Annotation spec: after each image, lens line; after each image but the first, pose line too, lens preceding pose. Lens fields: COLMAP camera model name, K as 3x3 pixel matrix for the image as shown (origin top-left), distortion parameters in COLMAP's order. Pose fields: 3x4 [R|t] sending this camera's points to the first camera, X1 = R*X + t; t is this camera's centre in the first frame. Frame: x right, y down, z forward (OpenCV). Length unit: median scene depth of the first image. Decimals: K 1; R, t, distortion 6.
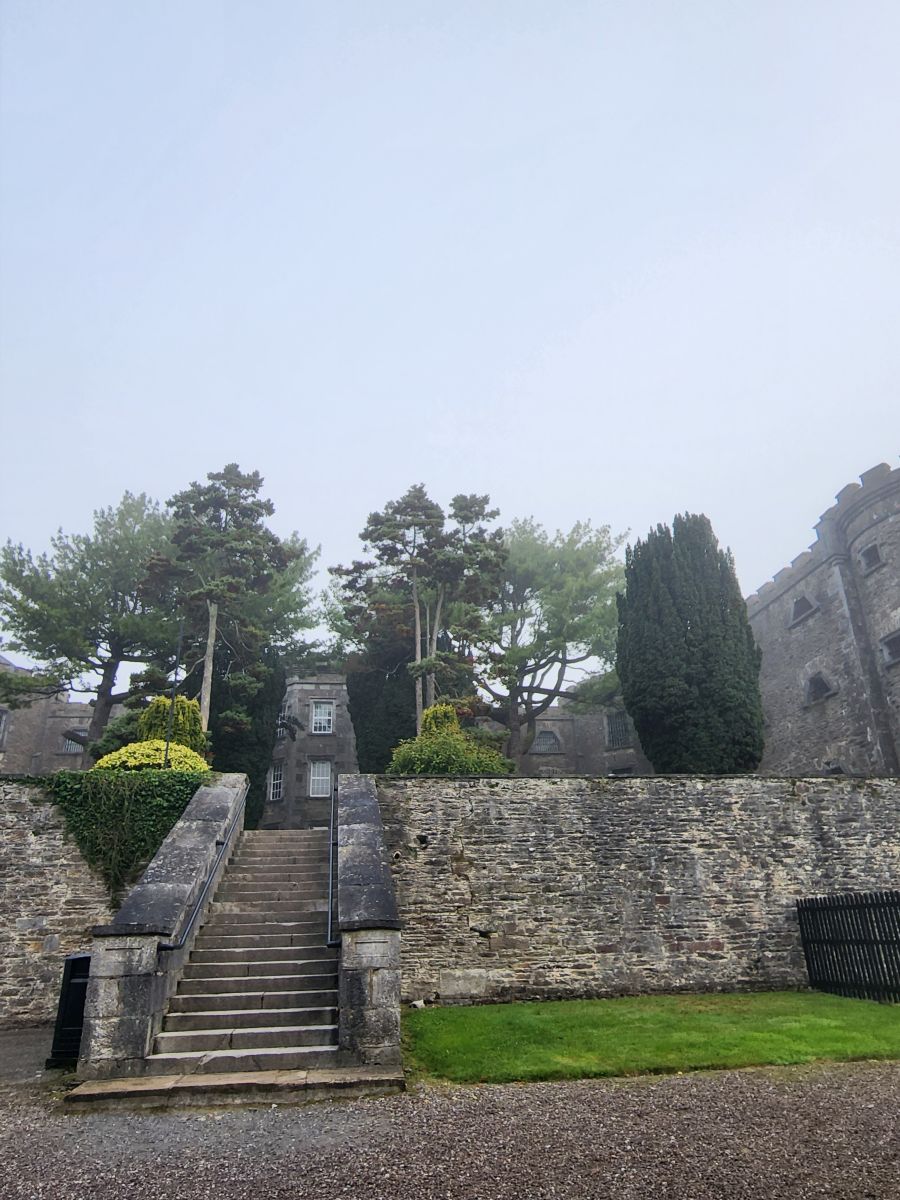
lens RADIAL K [[817.4, 0, 459.3], [0, 817.4, 596.5], [0, 0, 1]] dist [-0.000232, -0.001982]
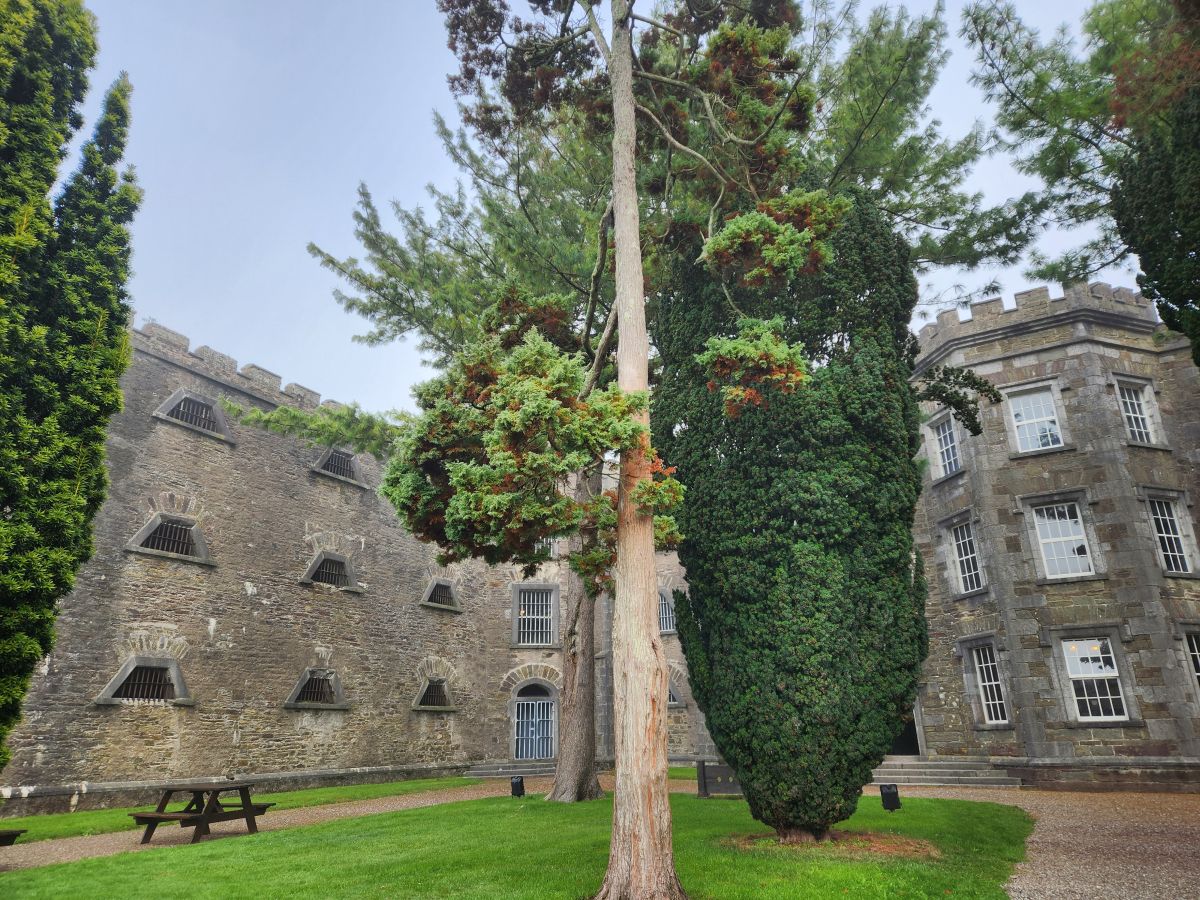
lens RADIAL K [[795.8, 0, 600.0], [0, 795.8, 450.0], [0, 0, 1]] dist [0.097457, -0.074610]
pose [[0.791265, -0.196017, -0.579204, -0.133817], [0.234109, 0.972167, -0.009183, 0.154194], [0.564883, -0.128330, 0.815131, 0.638116]]
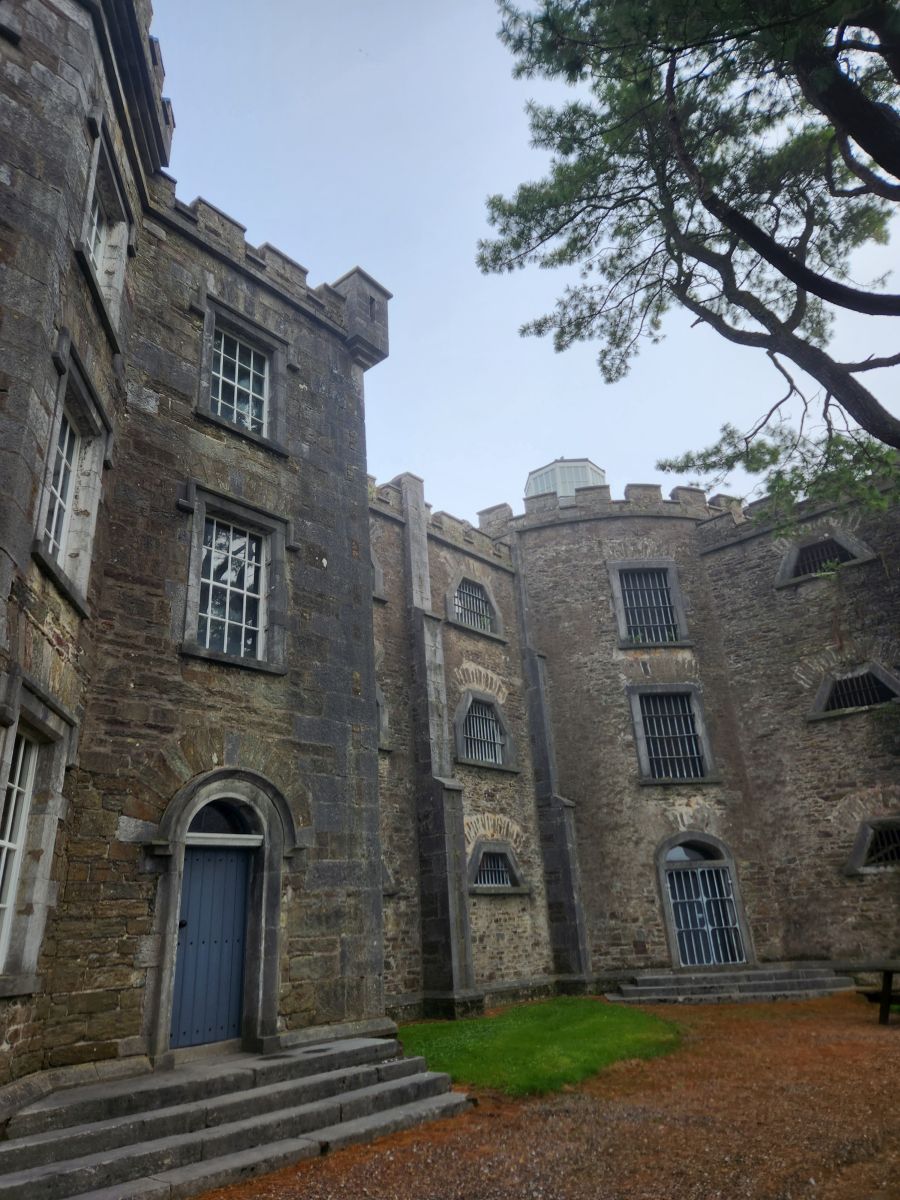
lens RADIAL K [[795.8, 0, 450.0], [0, 795.8, 600.0], [0, 0, 1]] dist [0.097457, -0.074610]
pose [[0.761209, 0.238641, 0.603002, -0.215917], [-0.215369, 0.970084, -0.112041, 0.356715], [-0.611700, -0.044581, 0.789833, 1.139673]]
